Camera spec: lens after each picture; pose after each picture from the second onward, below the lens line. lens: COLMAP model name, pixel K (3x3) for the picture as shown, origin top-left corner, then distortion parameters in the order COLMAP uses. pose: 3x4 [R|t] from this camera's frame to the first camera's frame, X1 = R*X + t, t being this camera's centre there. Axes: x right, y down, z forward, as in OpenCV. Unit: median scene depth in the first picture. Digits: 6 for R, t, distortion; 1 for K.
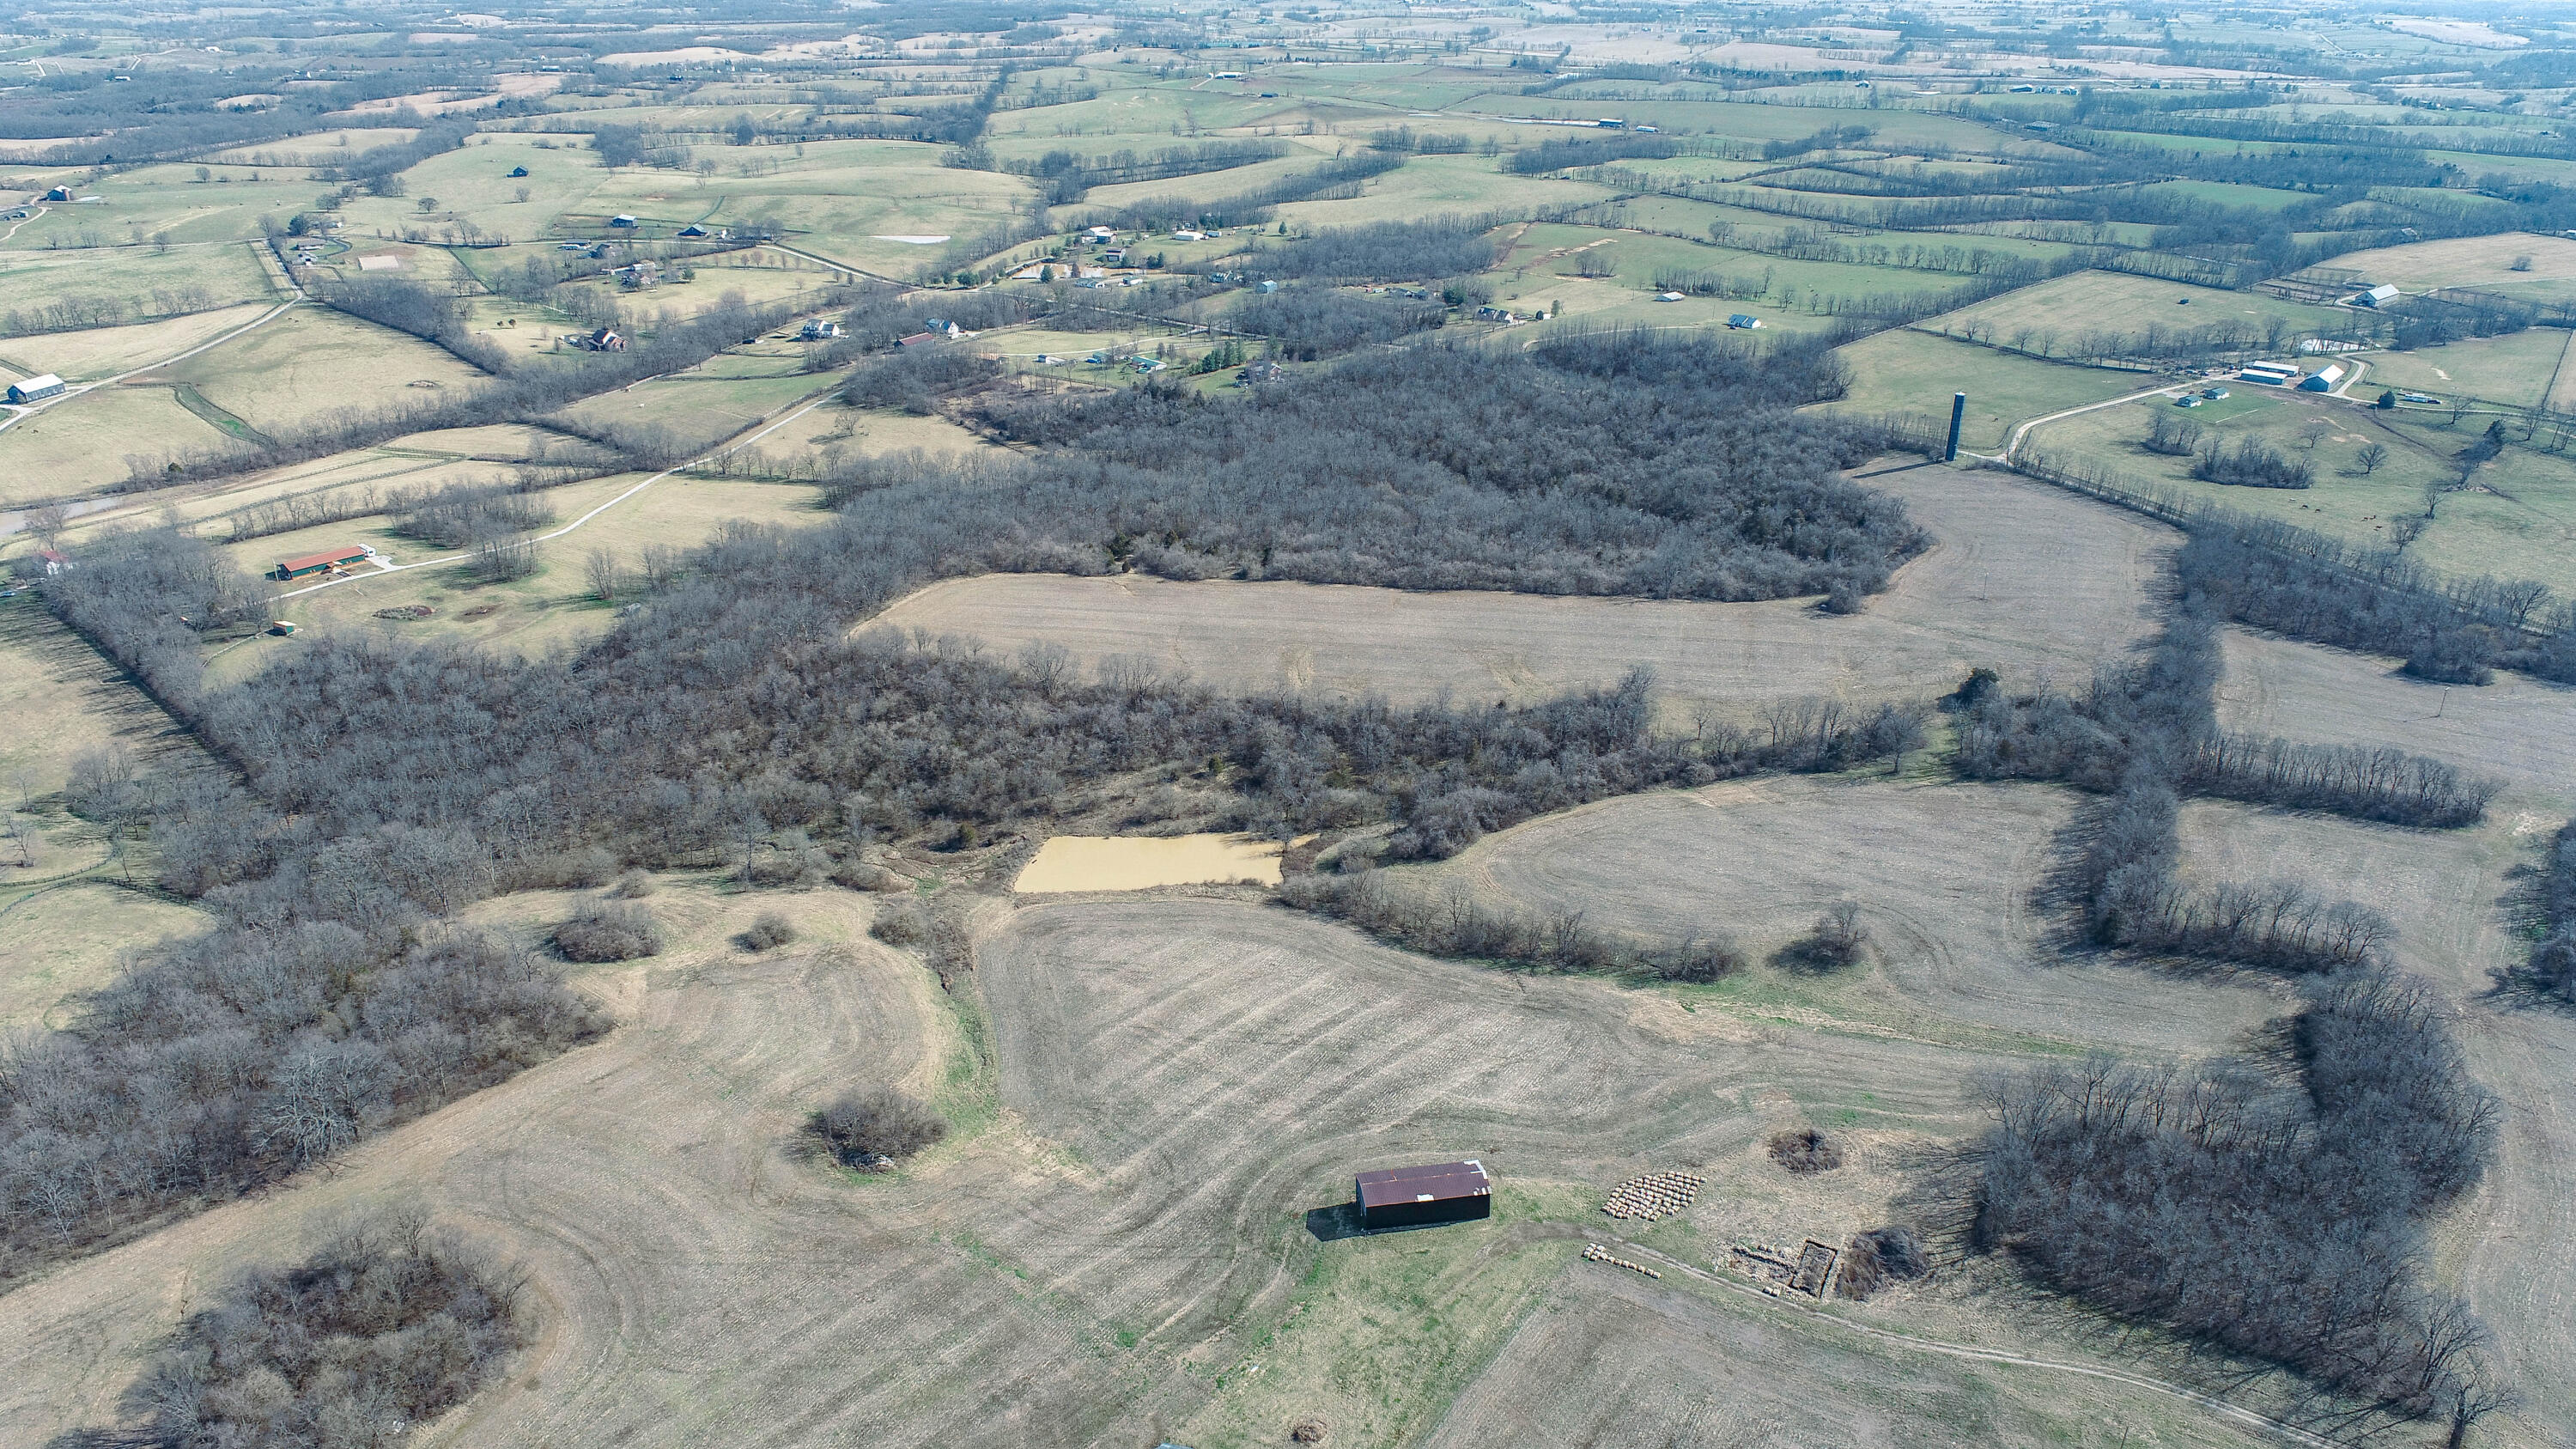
lens RADIAL K [[1748.0, 0, 1286.0], [0, 1748.0, 703.6], [0, 0, 1]] dist [-0.010949, 0.005363]
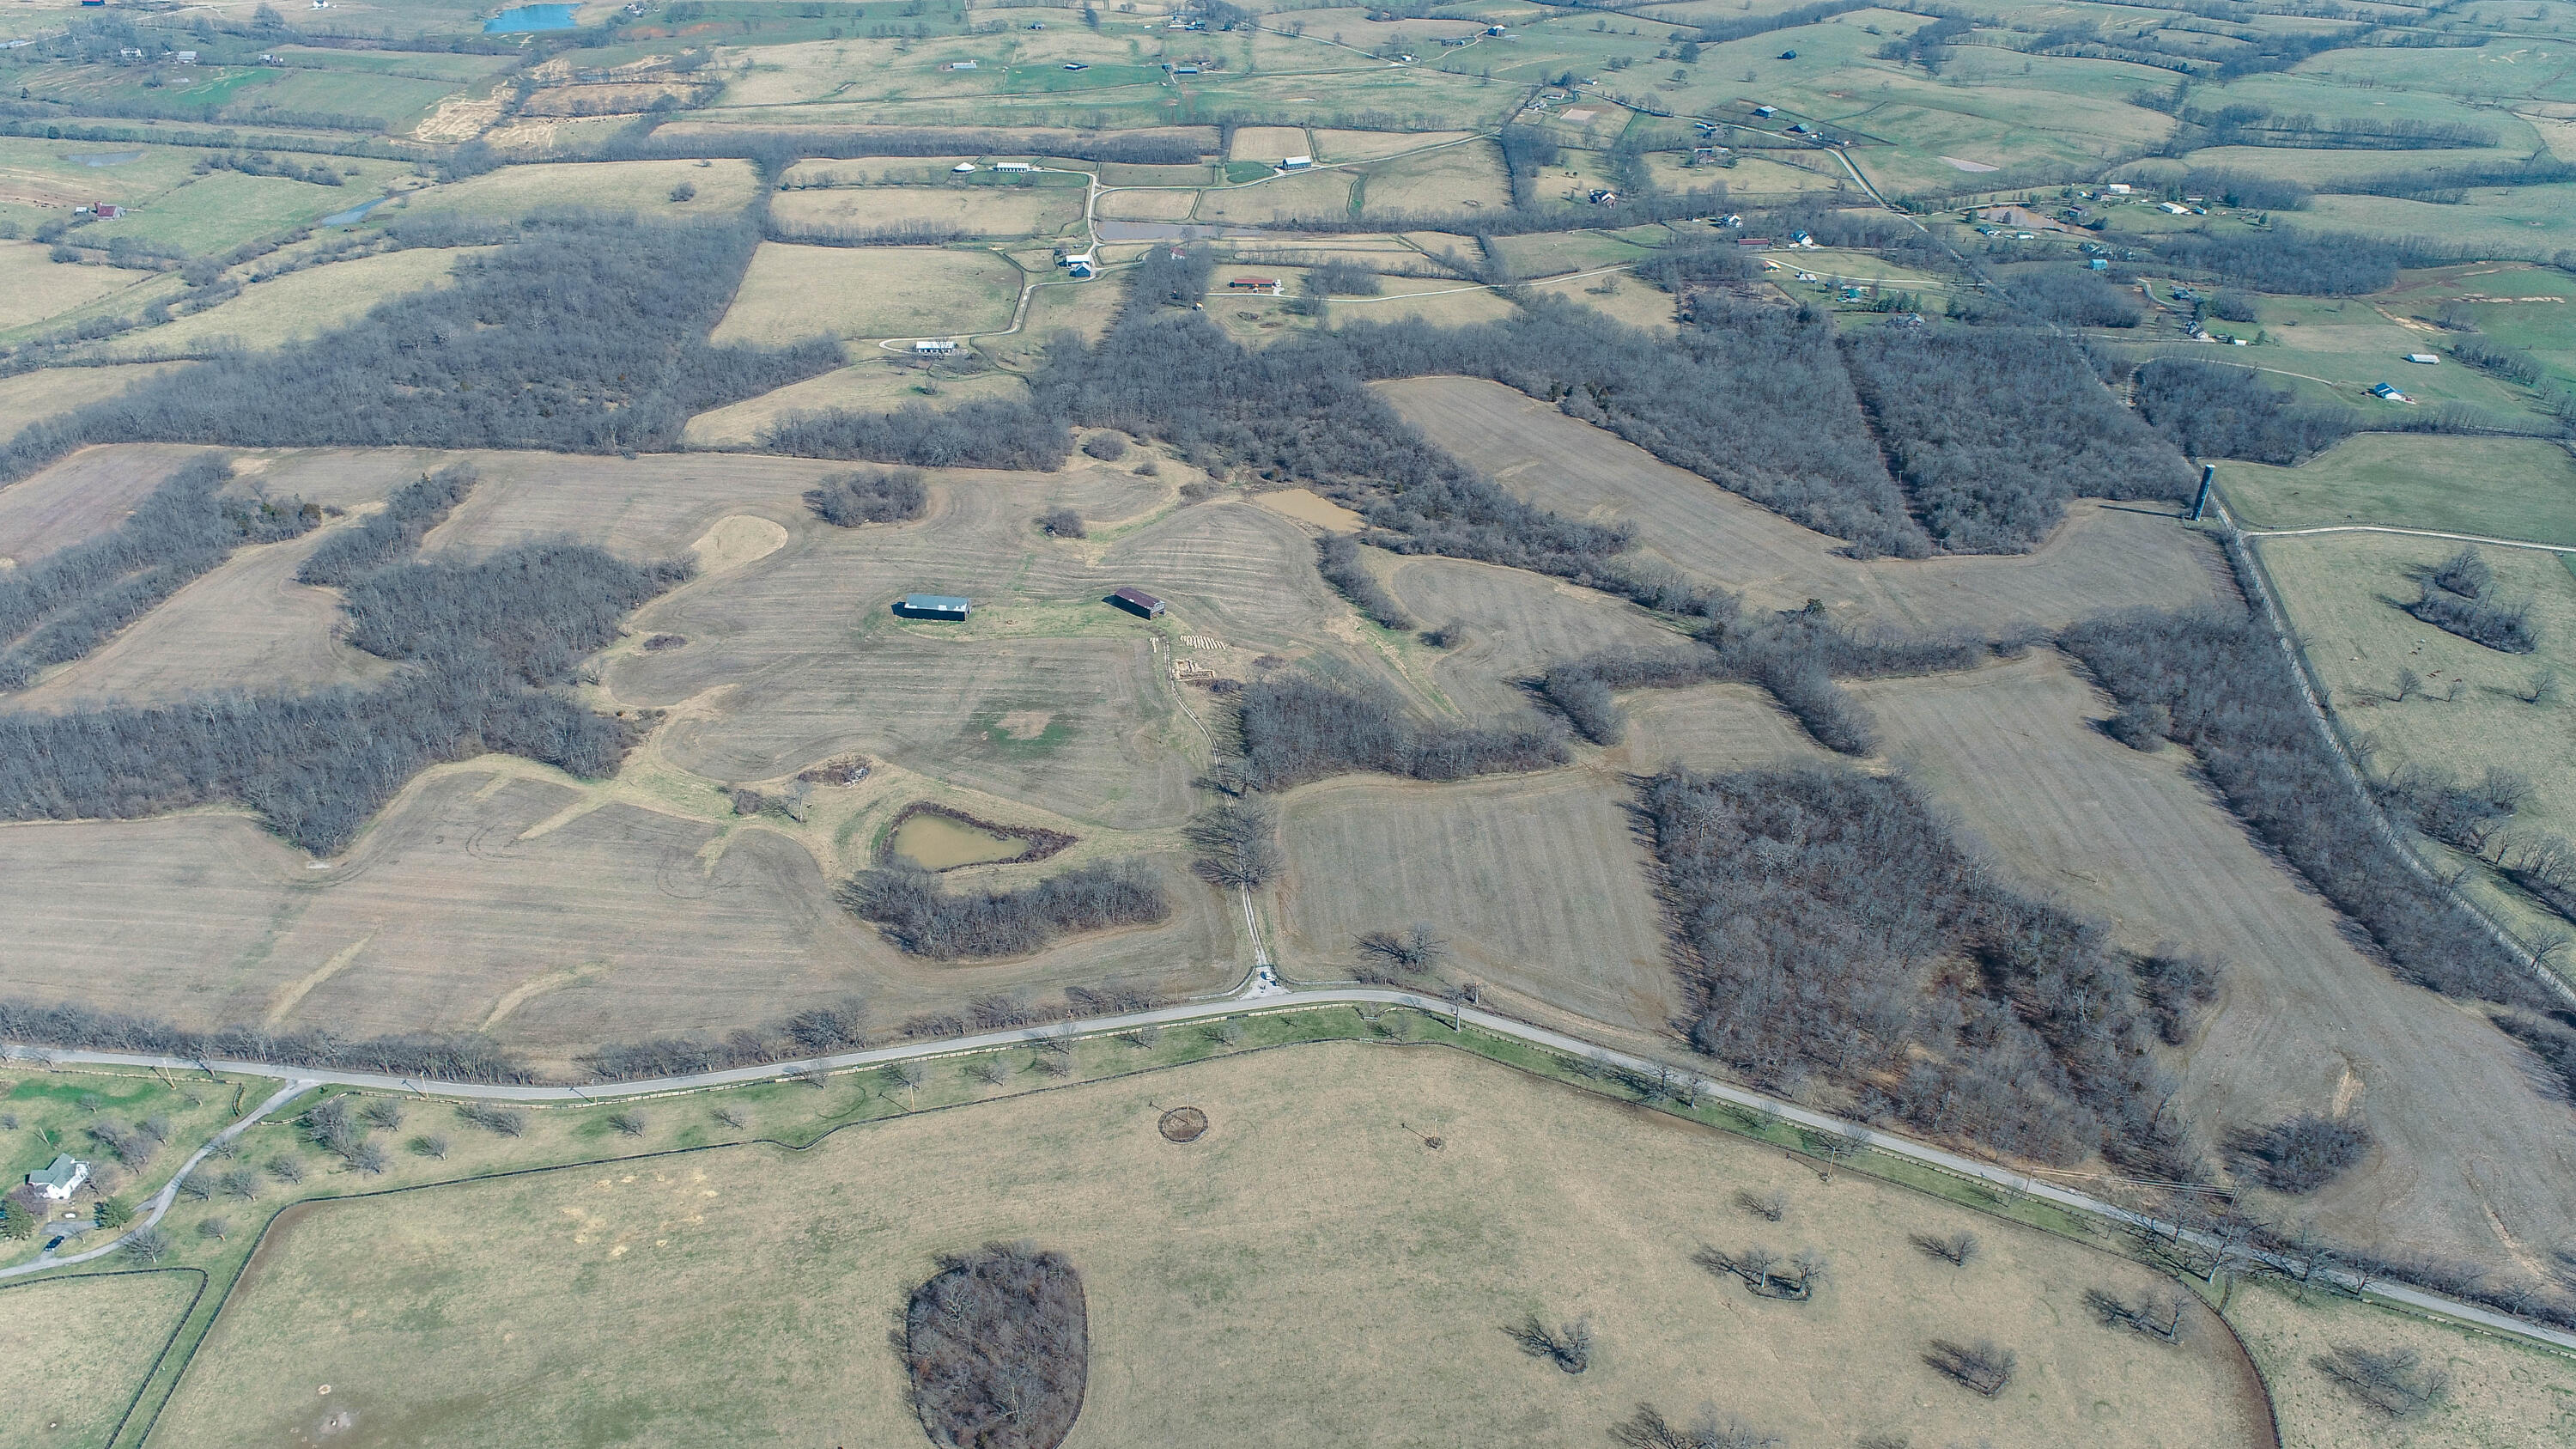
lens RADIAL K [[1748.0, 0, 1294.1], [0, 1748.0, 716.4], [0, 0, 1]] dist [-0.010949, 0.005363]
pose [[0.620150, 0.393729, -0.678521, 1.001465], [-0.324094, 0.916253, 0.235466, -0.115539], [0.714407, 0.073881, 0.695819, -0.280558]]
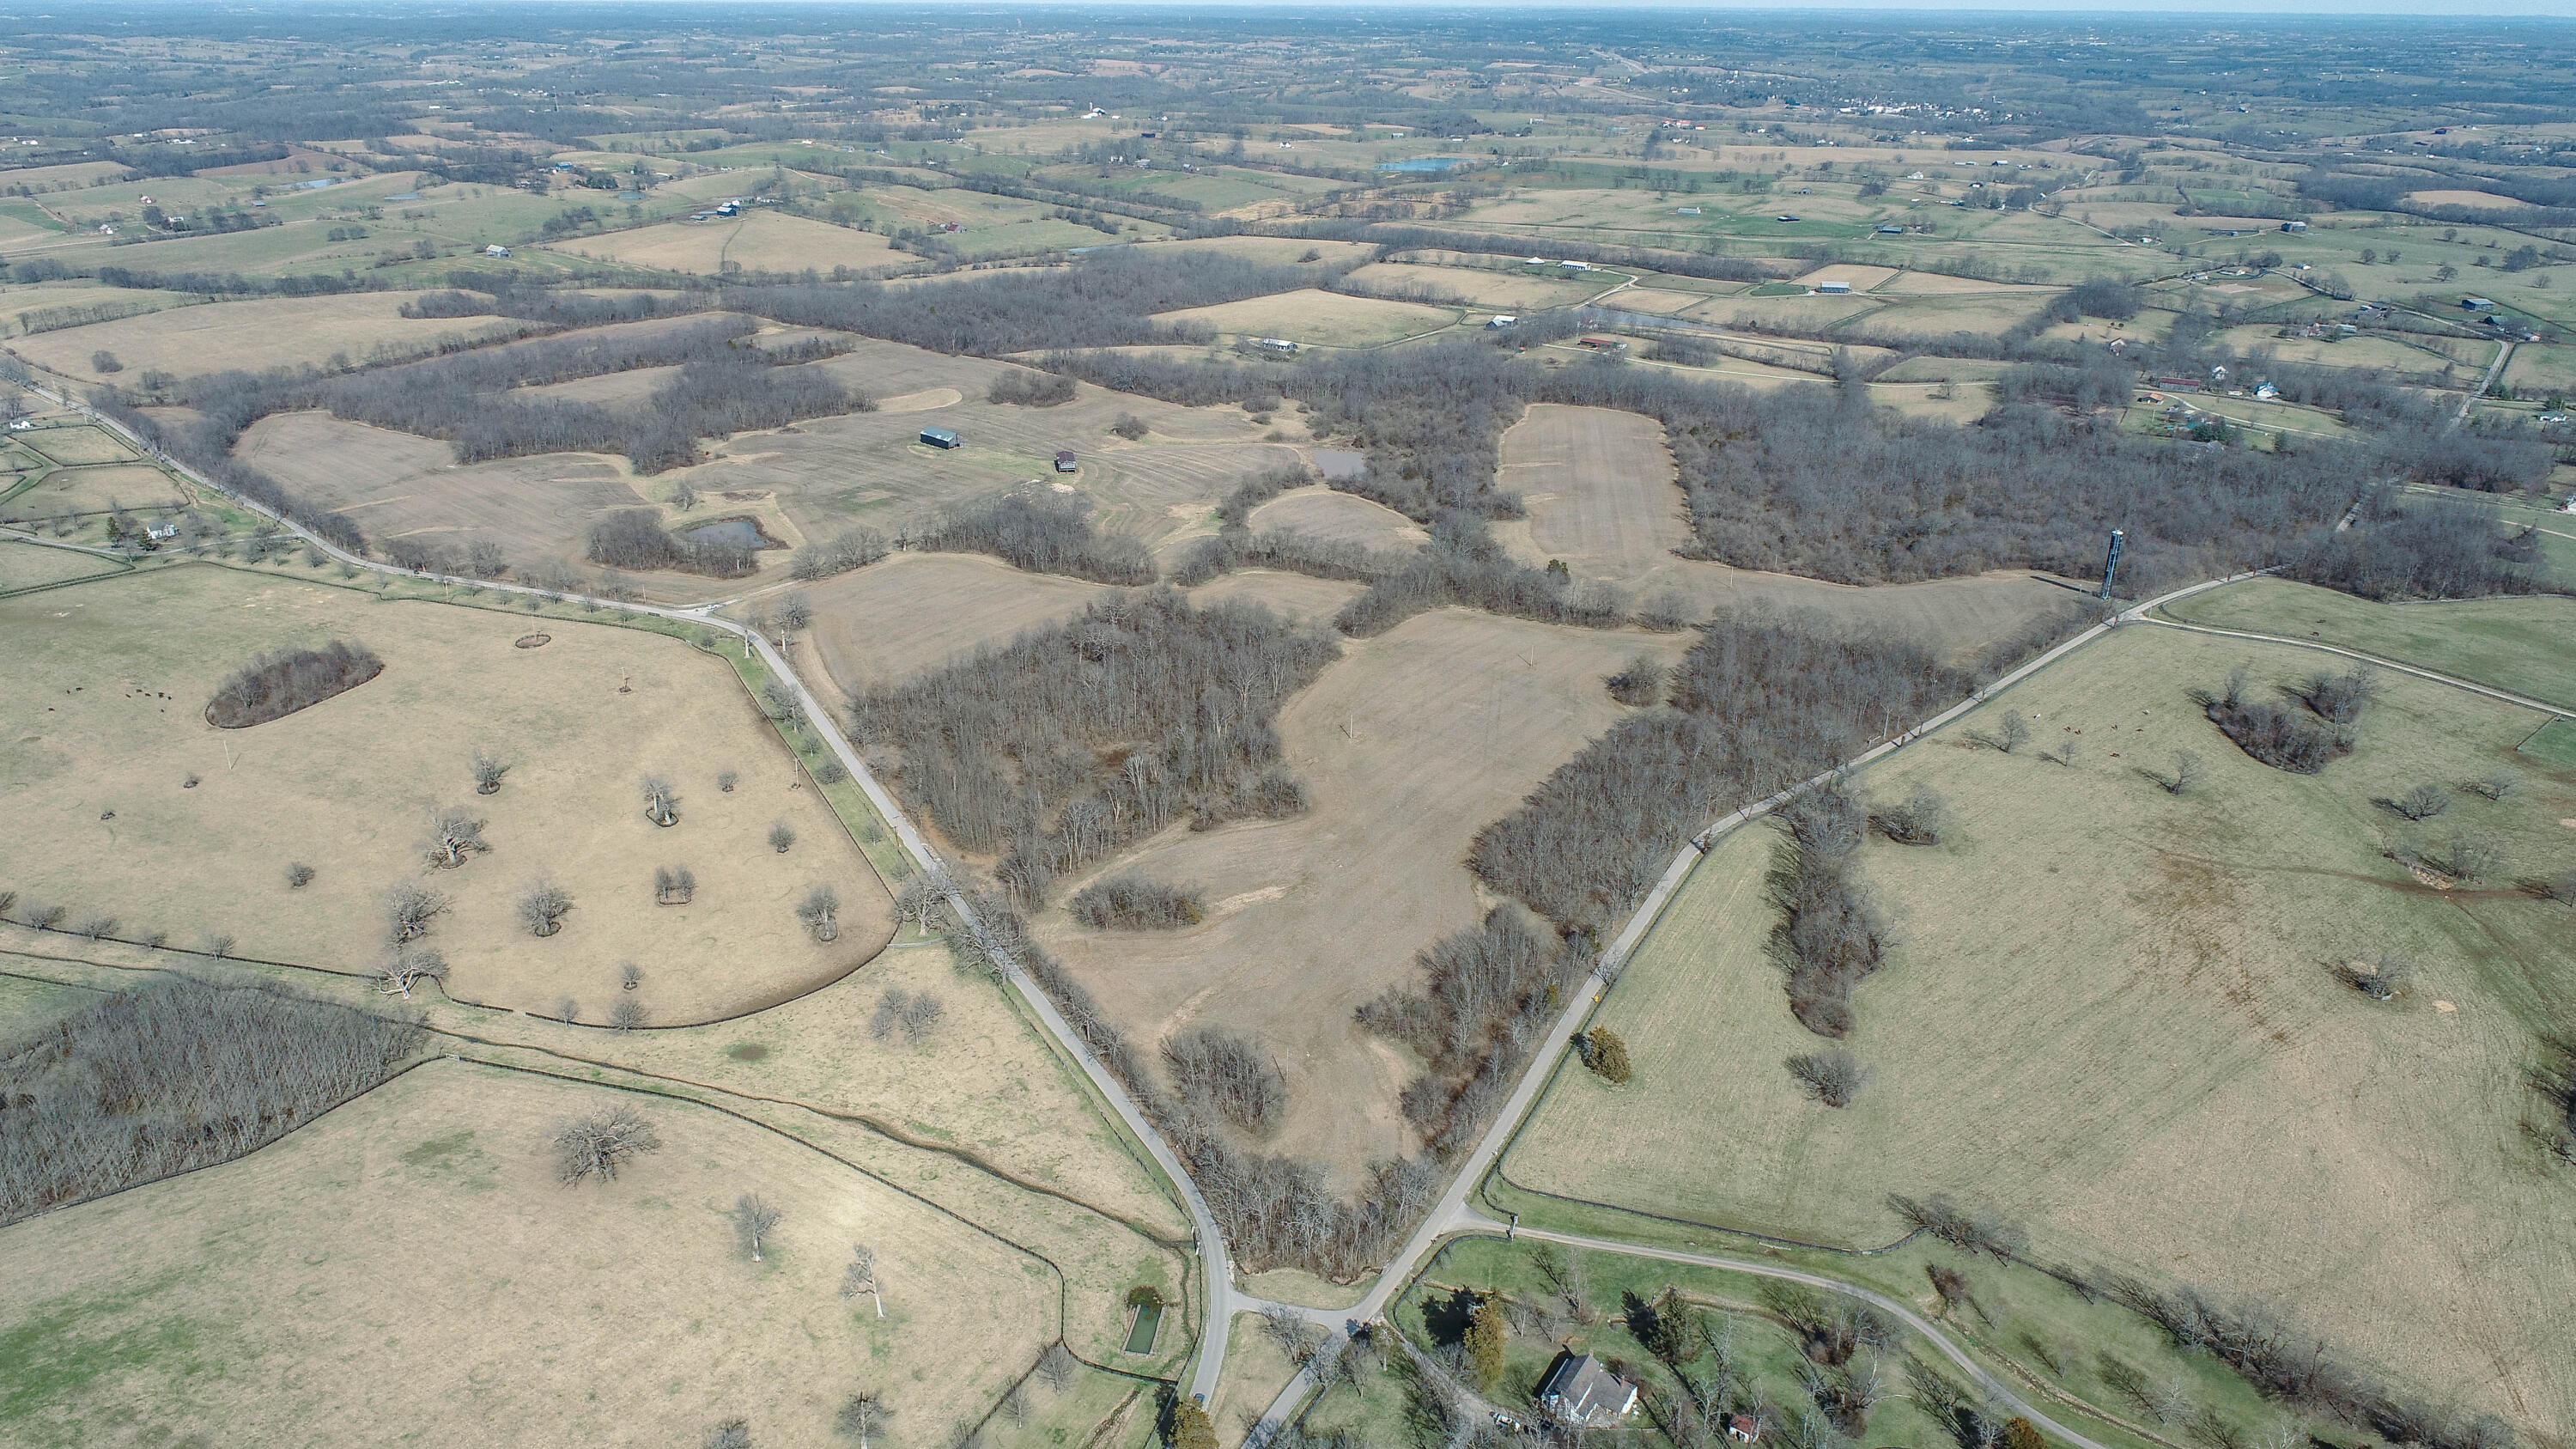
lens RADIAL K [[1748.0, 0, 1294.7], [0, 1748.0, 725.5], [0, 0, 1]] dist [-0.010949, 0.005363]
pose [[0.002043, 0.383030, -0.923733, 1.553356], [-0.404879, 0.844953, 0.349468, -0.280449], [0.914368, 0.373287, 0.156808, 0.548614]]
